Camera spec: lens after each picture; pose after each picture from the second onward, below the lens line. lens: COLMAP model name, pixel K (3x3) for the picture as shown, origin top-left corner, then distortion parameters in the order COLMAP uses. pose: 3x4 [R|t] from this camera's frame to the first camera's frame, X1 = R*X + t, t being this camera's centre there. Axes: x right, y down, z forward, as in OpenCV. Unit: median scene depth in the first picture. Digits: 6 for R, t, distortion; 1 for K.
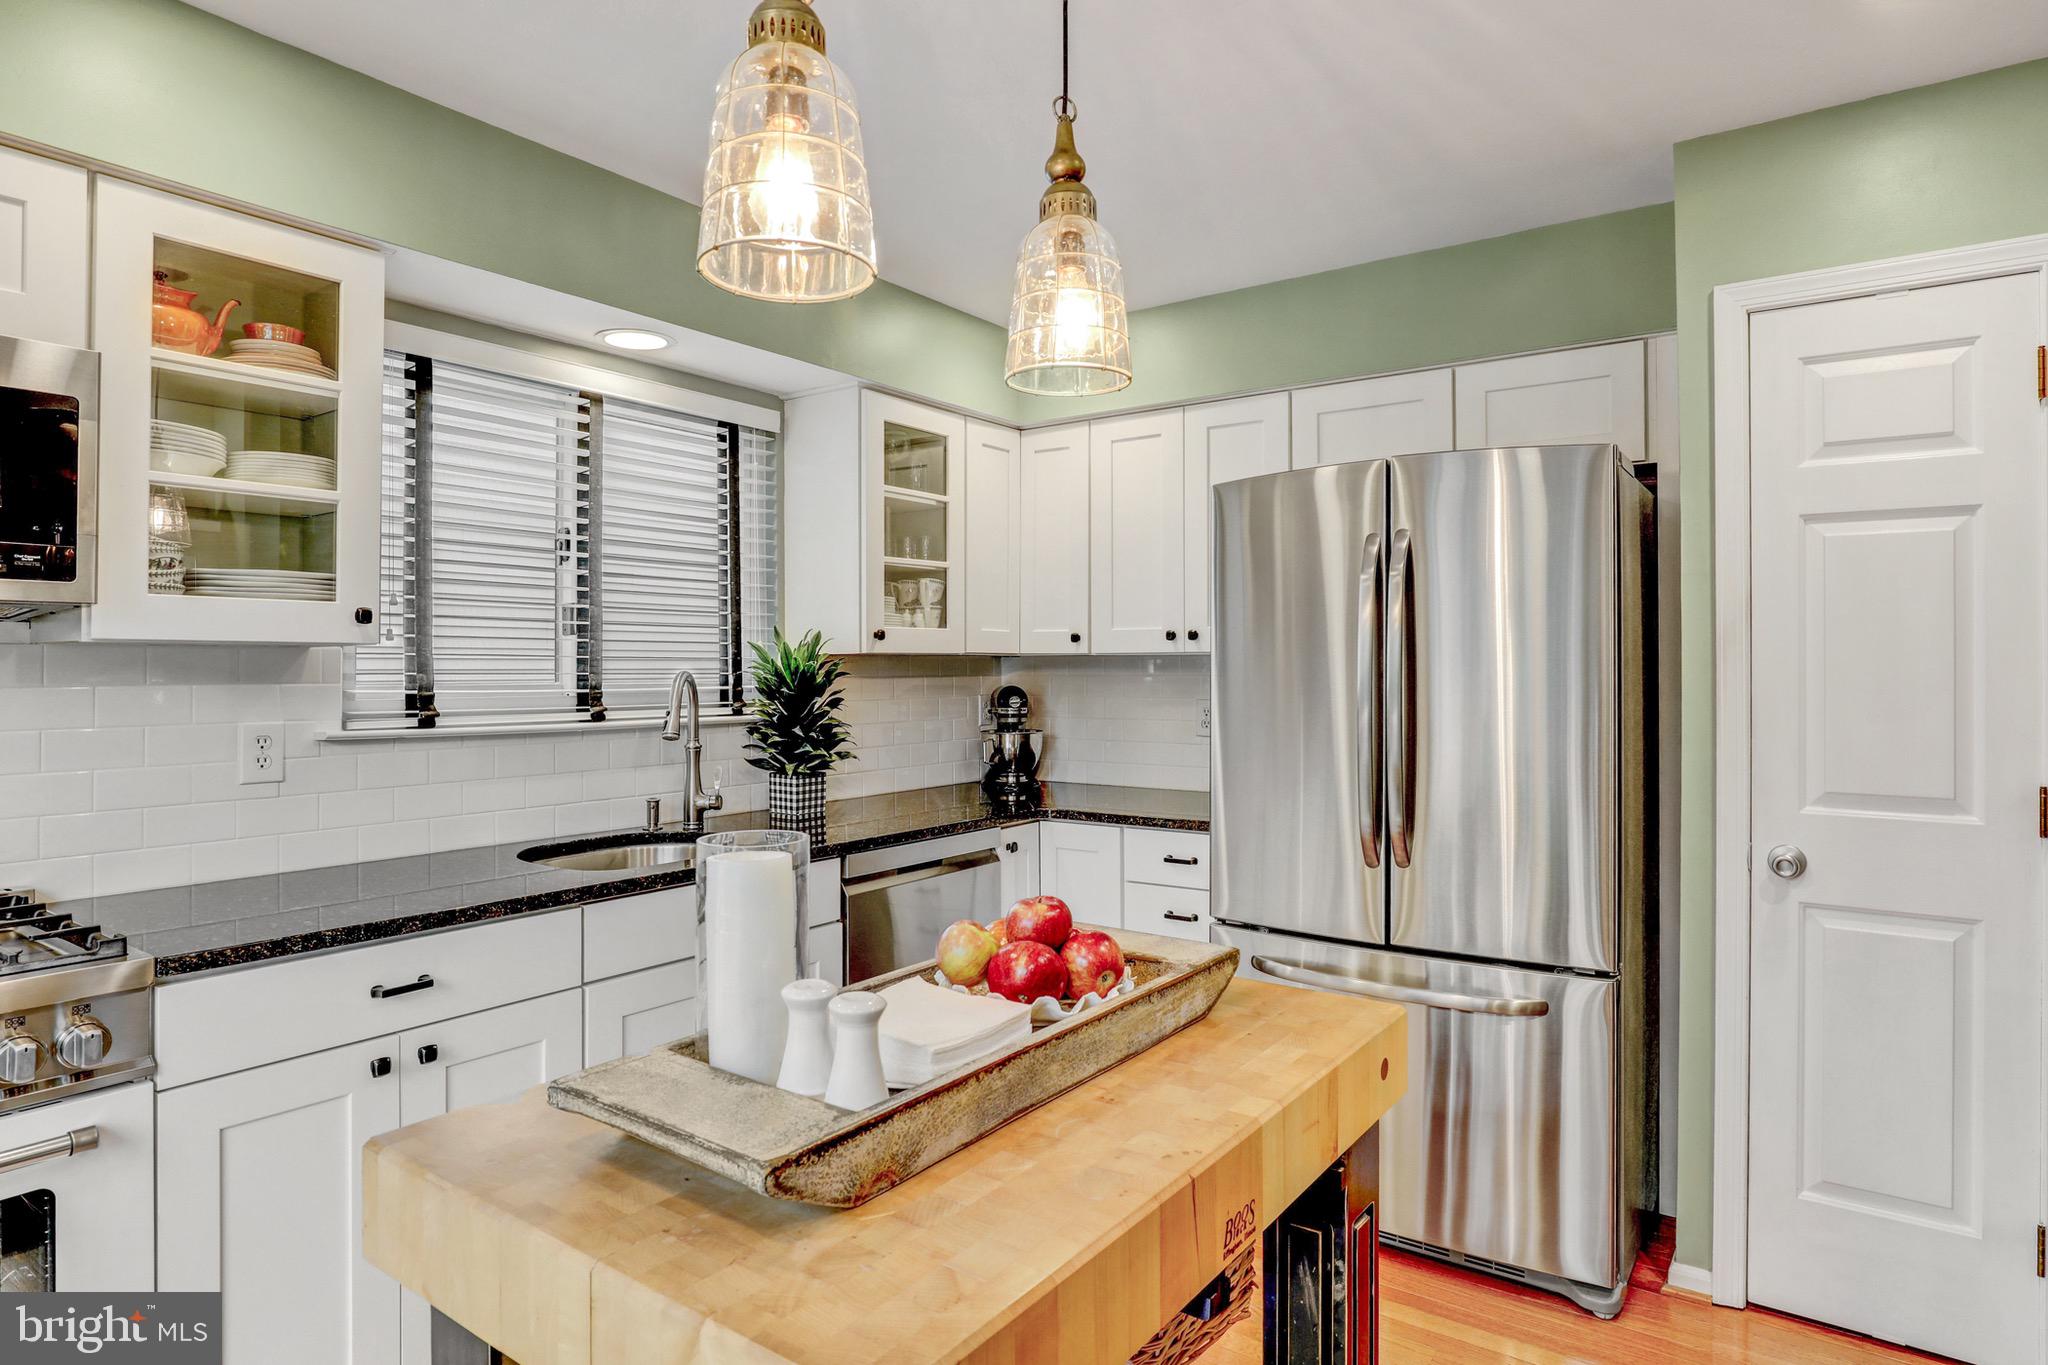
lens RADIAL K [[1116.9, 0, 1051.1], [0, 1116.9, 652.3], [0, 0, 1]] dist [-0.029344, 0.000514]
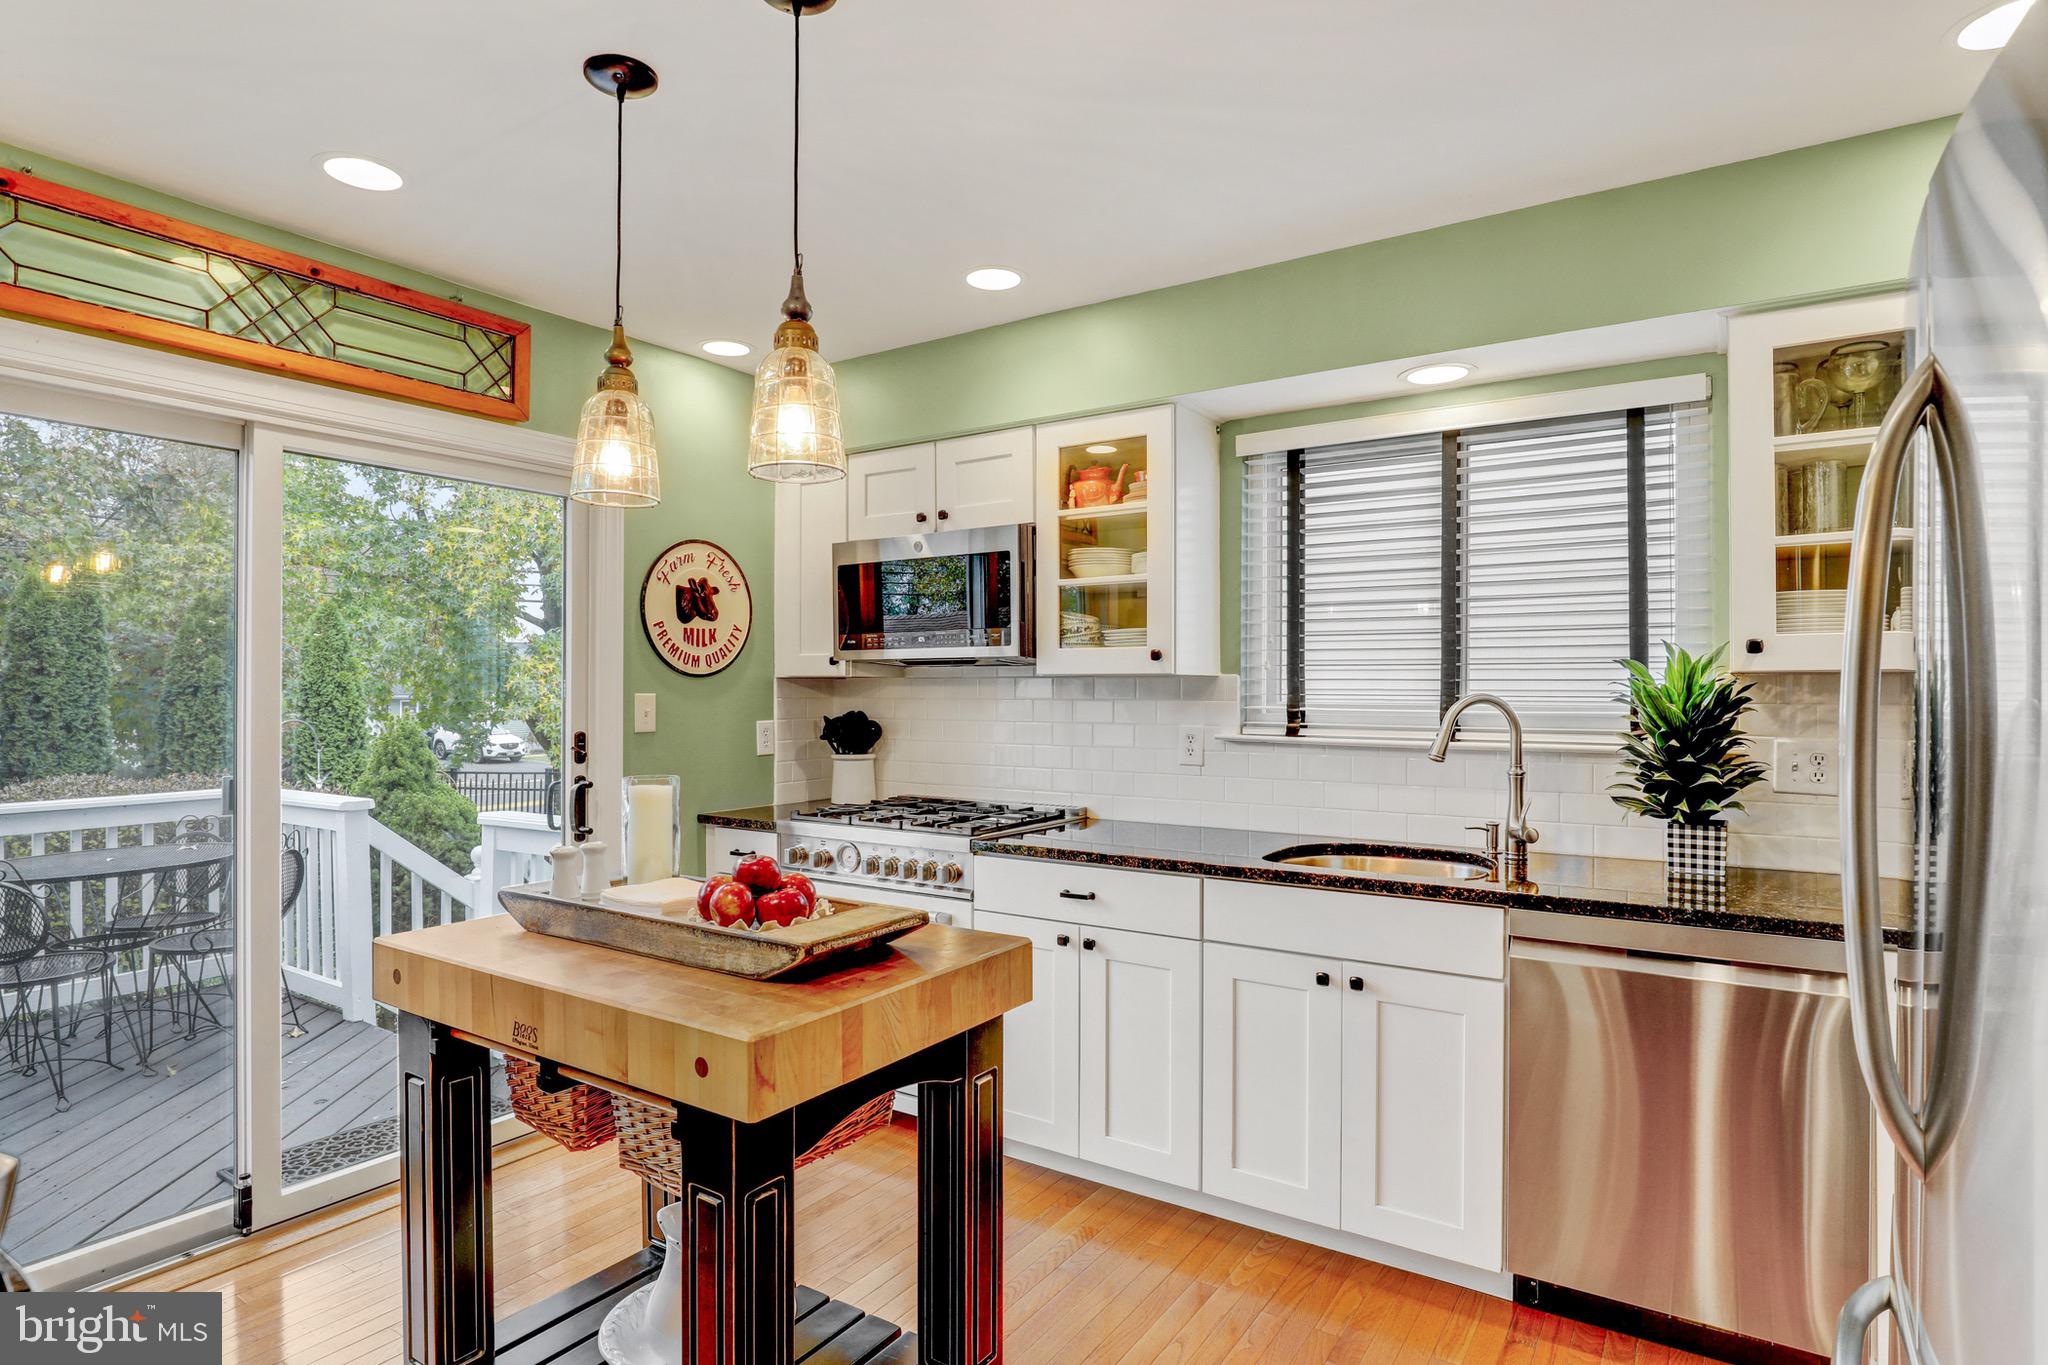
lens RADIAL K [[1079.3, 0, 1031.3], [0, 1079.3, 682.2], [0, 0, 1]] dist [-0.021176, 0.000377]
pose [[0.033608, -0.002990, -0.999431, 0.586995], [0.013500, 0.999906, -0.002537, 0.003323], [0.999344, -0.013407, 0.033645, 0.558134]]
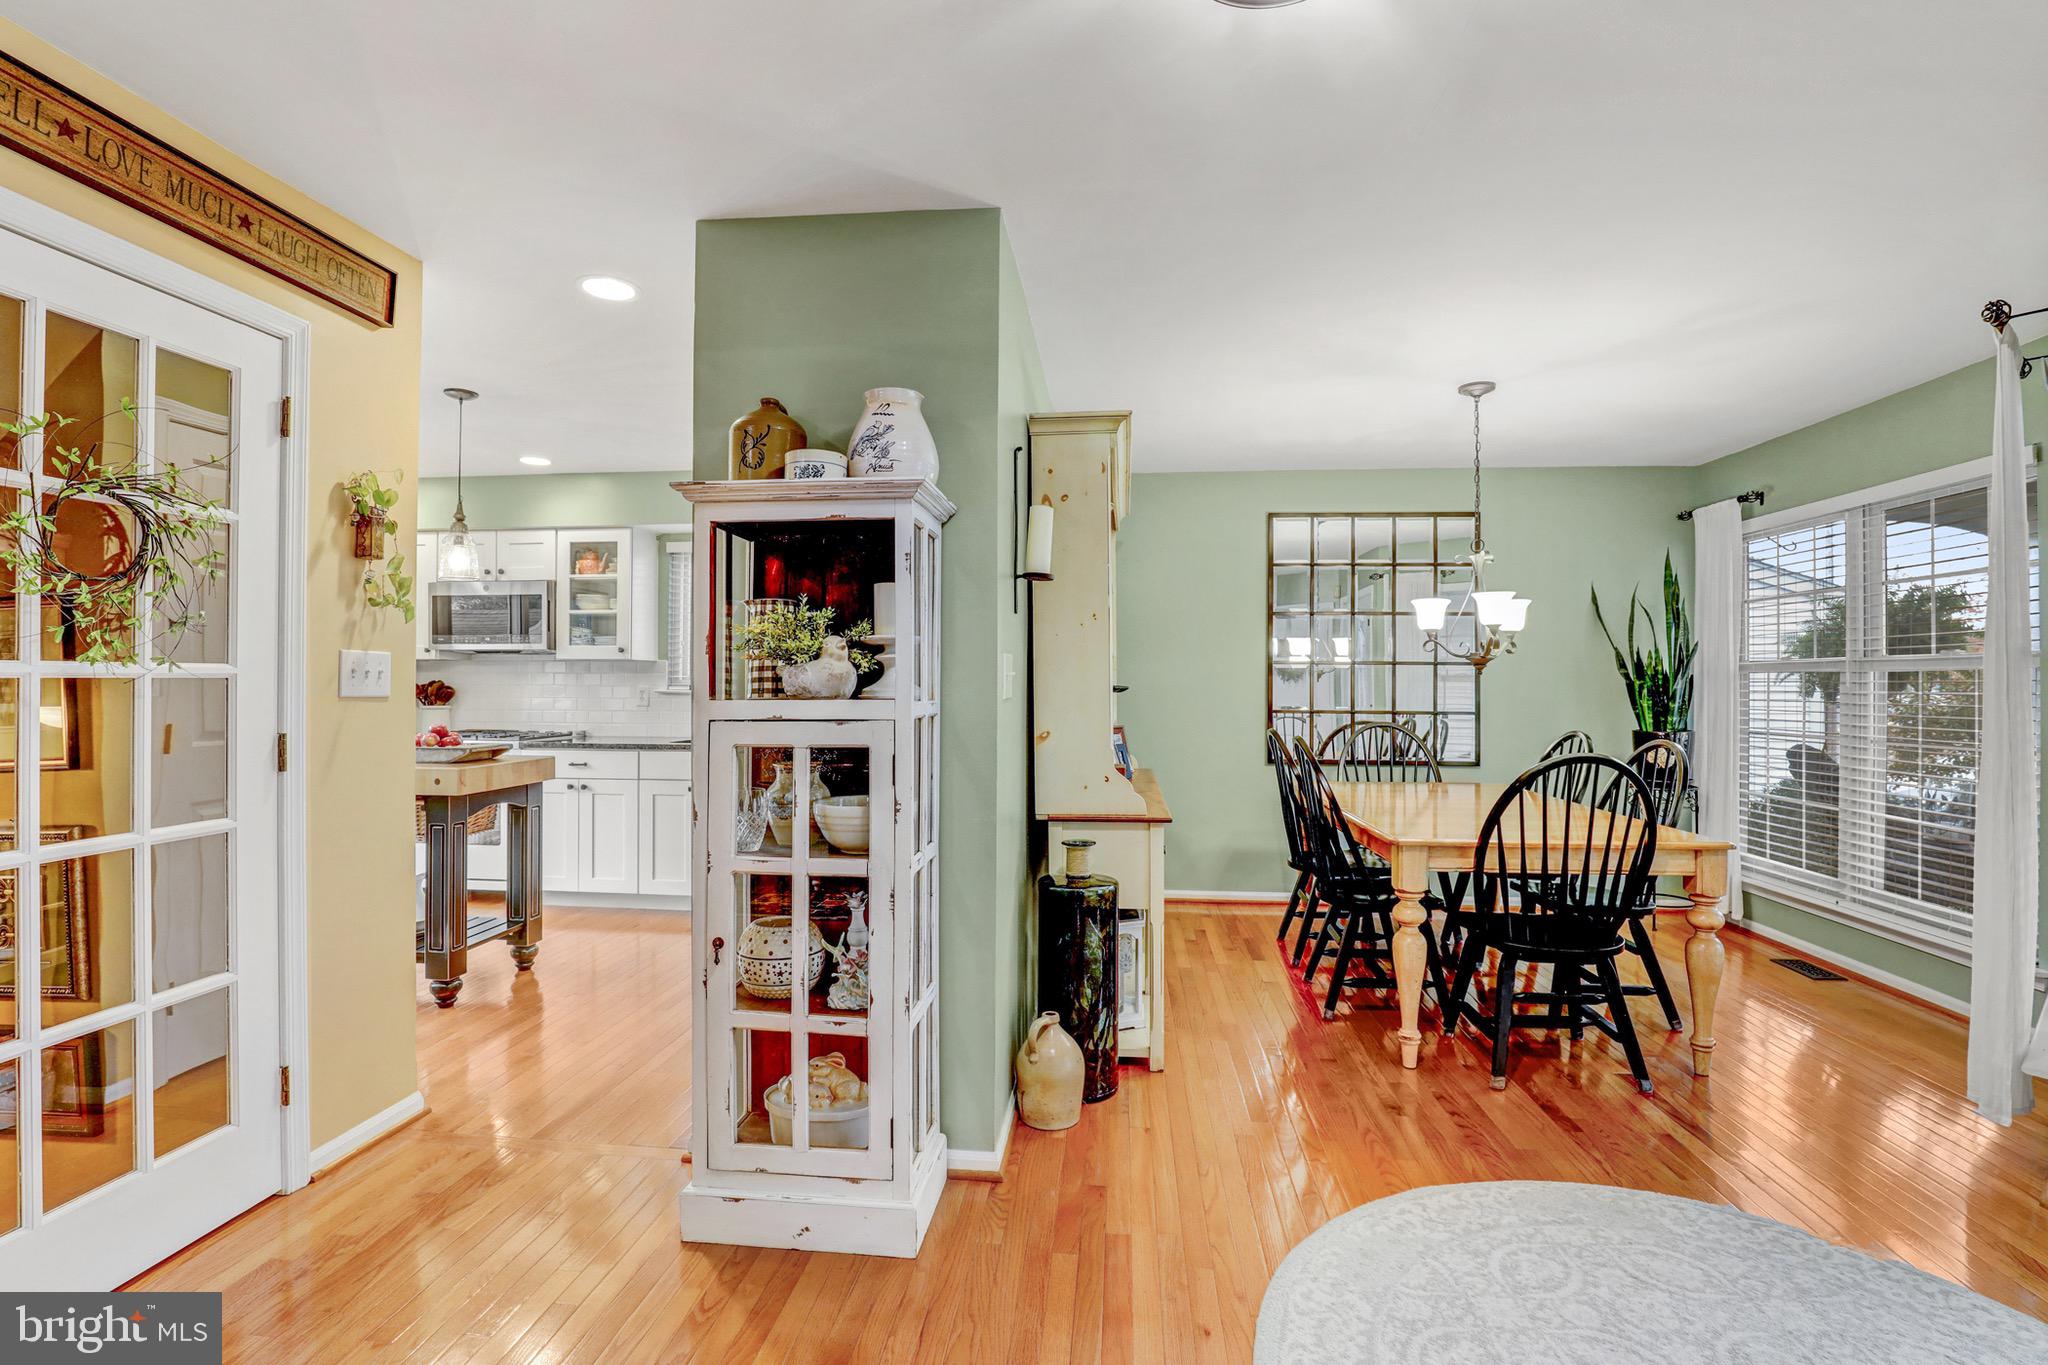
lens RADIAL K [[938.6, 0, 1029.3], [0, 938.6, 677.2], [0, 0, 1]] dist [-0.027211, 0.000233]
pose [[0.489808, -0.001828, -0.871828, 1.549309], [0.008444, 0.999961, 0.002648, 0.031469], [0.871789, -0.008659, 0.489805, 0.512713]]
